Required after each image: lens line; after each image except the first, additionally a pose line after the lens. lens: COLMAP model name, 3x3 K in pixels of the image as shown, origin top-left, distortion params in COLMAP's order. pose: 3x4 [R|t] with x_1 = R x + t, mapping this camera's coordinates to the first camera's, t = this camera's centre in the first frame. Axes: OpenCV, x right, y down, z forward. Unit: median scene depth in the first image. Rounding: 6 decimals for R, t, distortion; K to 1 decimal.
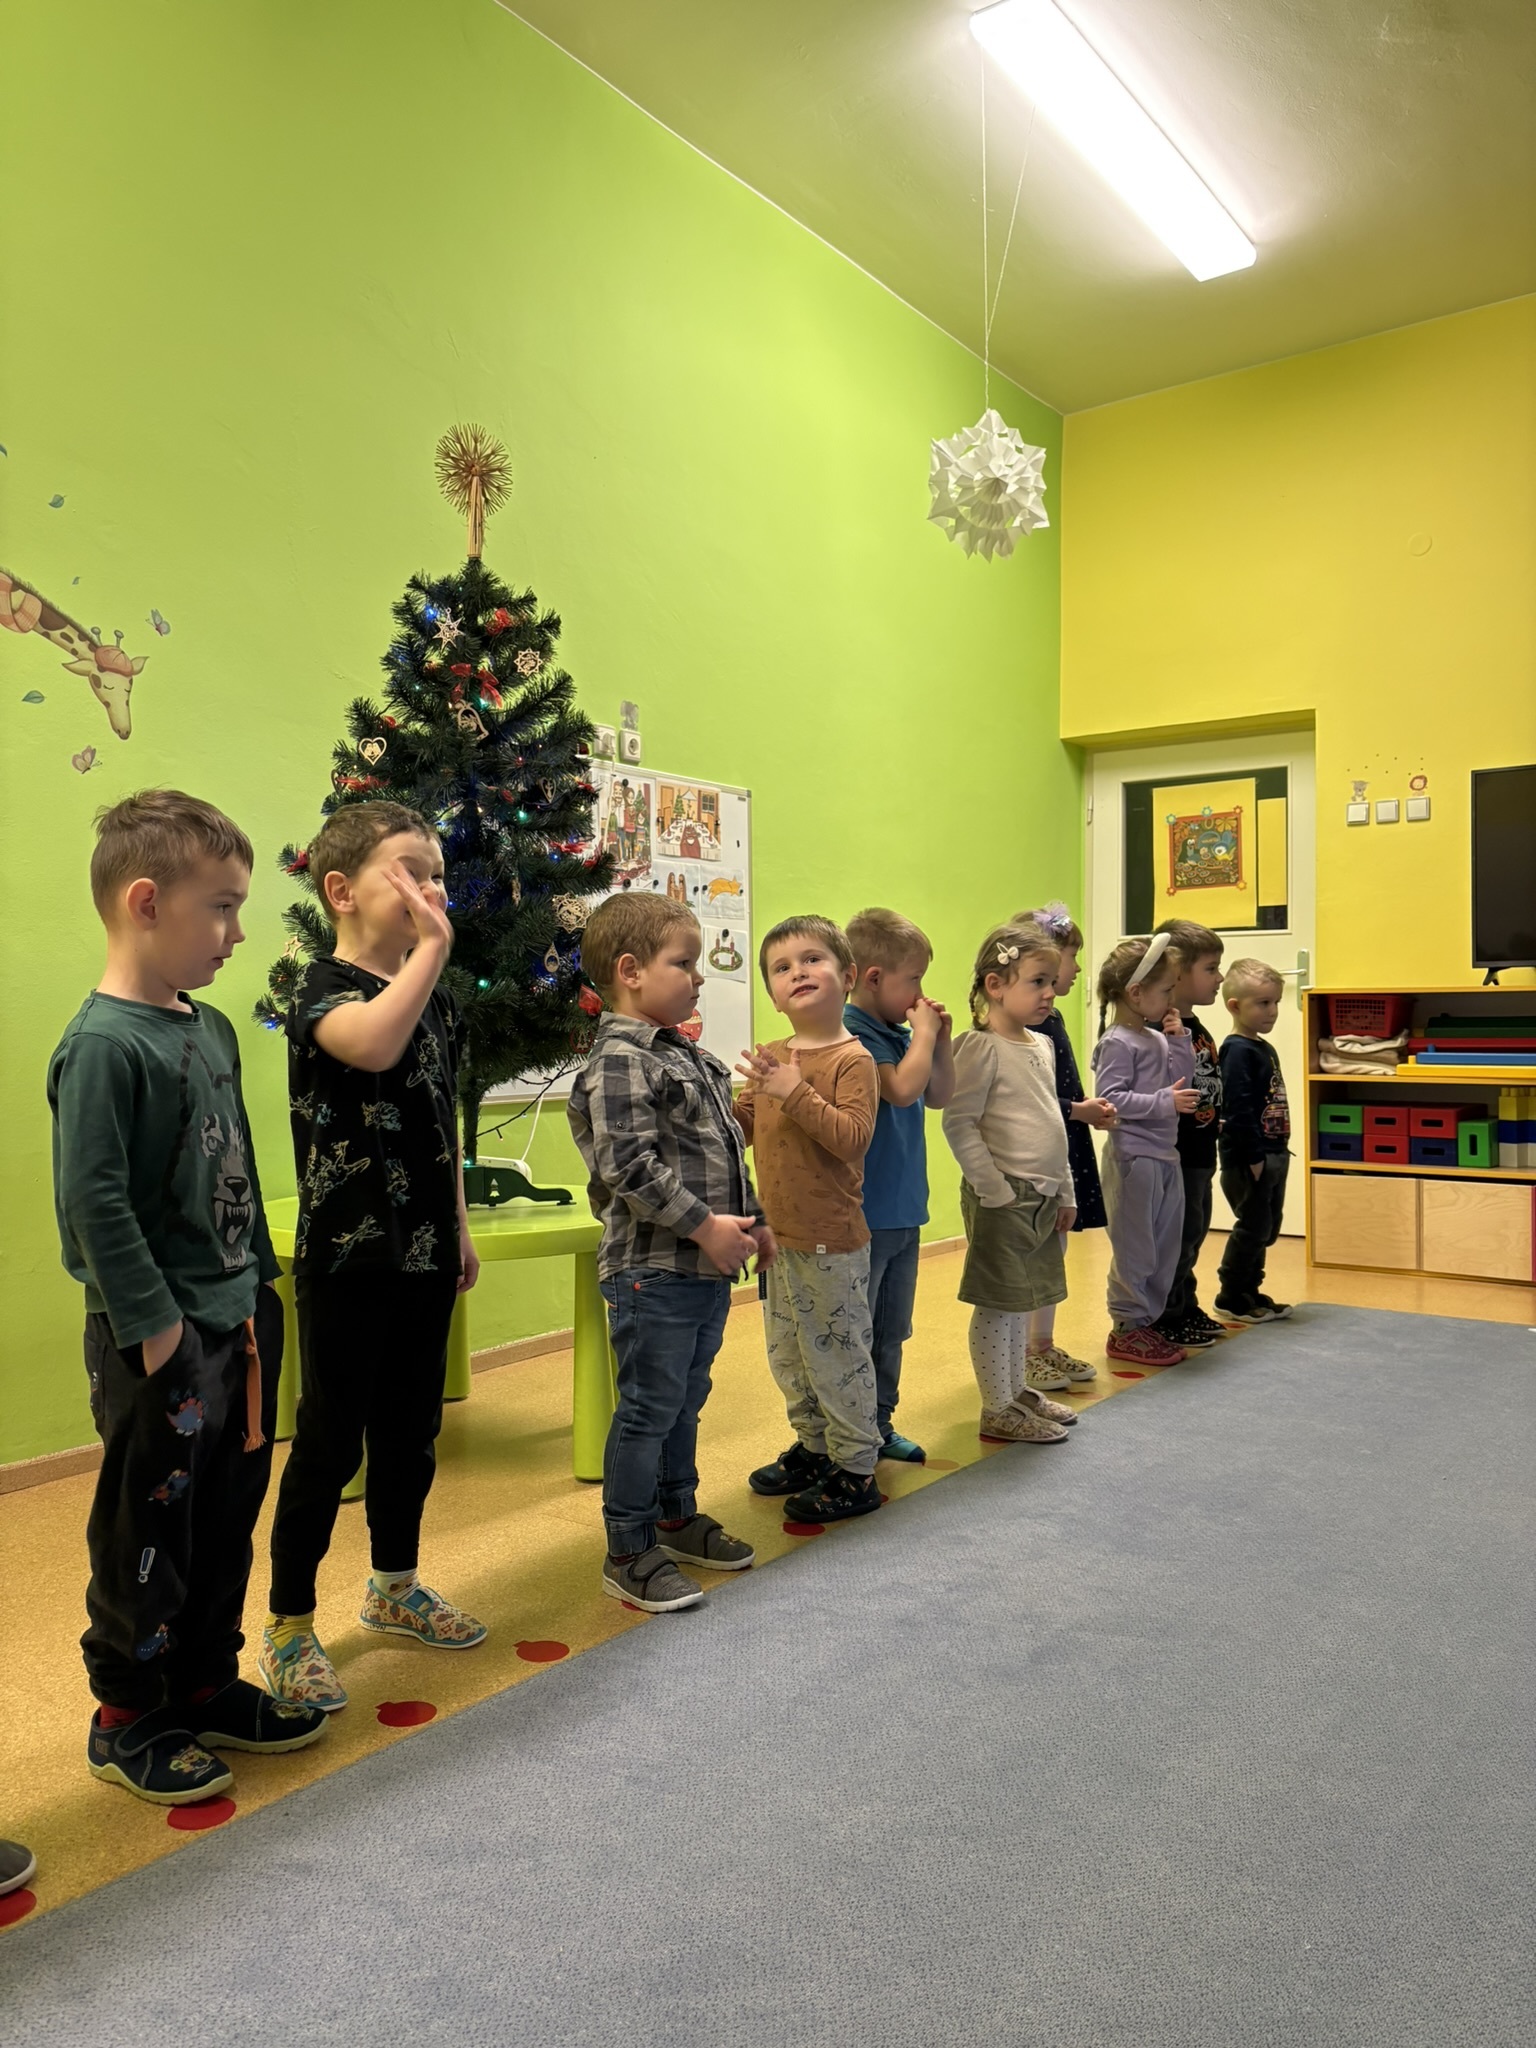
lens RADIAL K [[1496.4, 0, 728.4], [0, 1496.4, 1041.4], [0, 0, 1]] dist [0.042027, -0.046784]
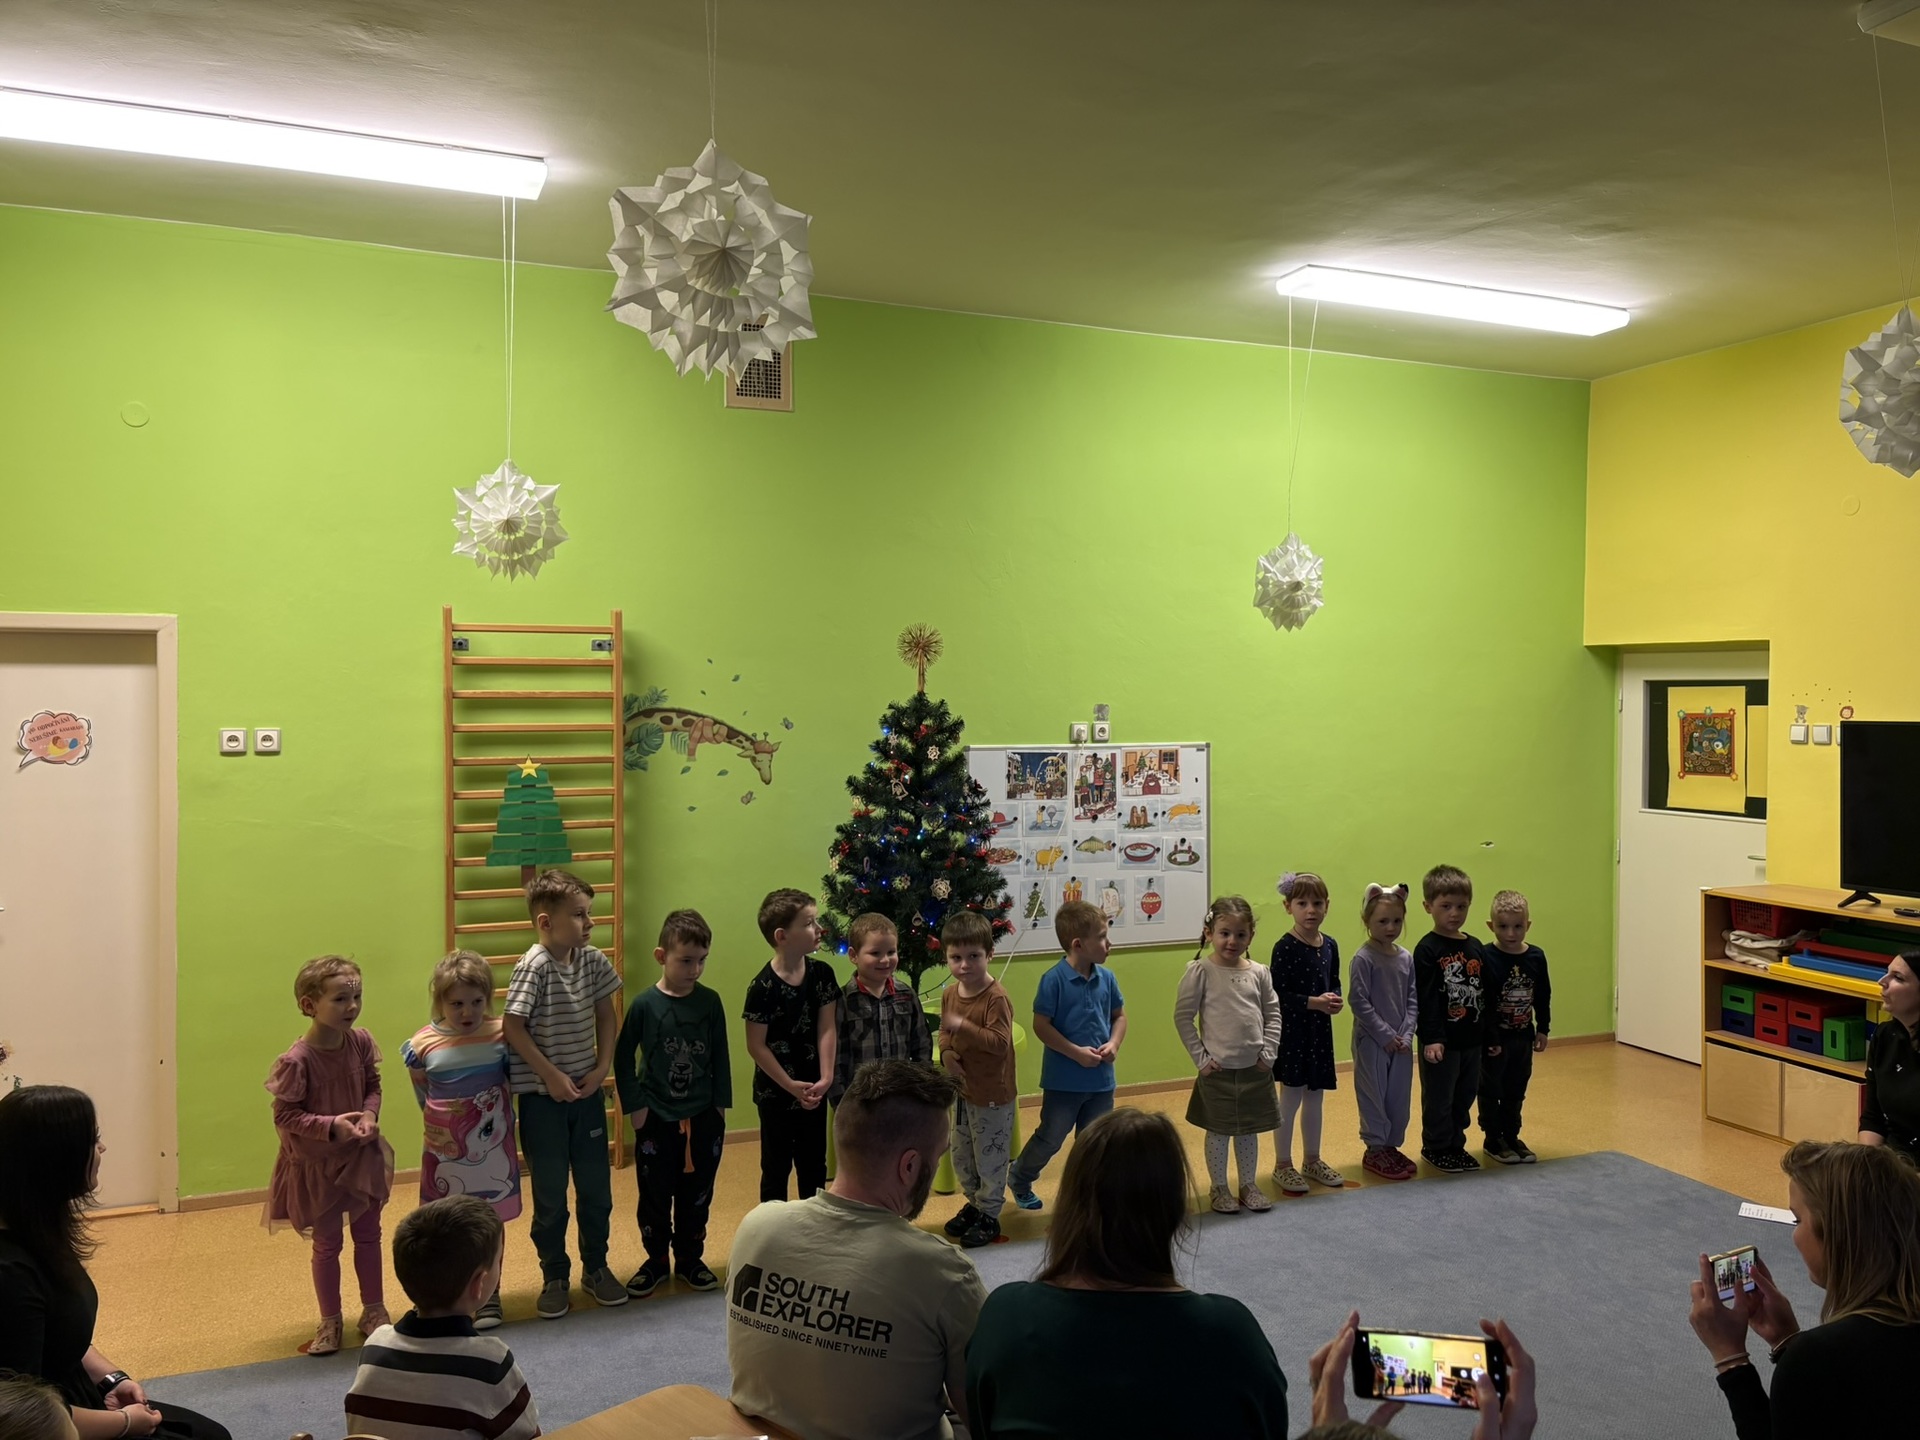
lens RADIAL K [[1402.9, 0, 994.9], [0, 1402.9, 718.7], [0, 0, 1]] dist [0.042027, -0.046784]
pose [[0.864170, 0.023595, -0.502647, 0.475706], [-0.017127, 0.999700, 0.017481, -0.189797], [0.502908, -0.006498, 0.864315, -0.285276]]
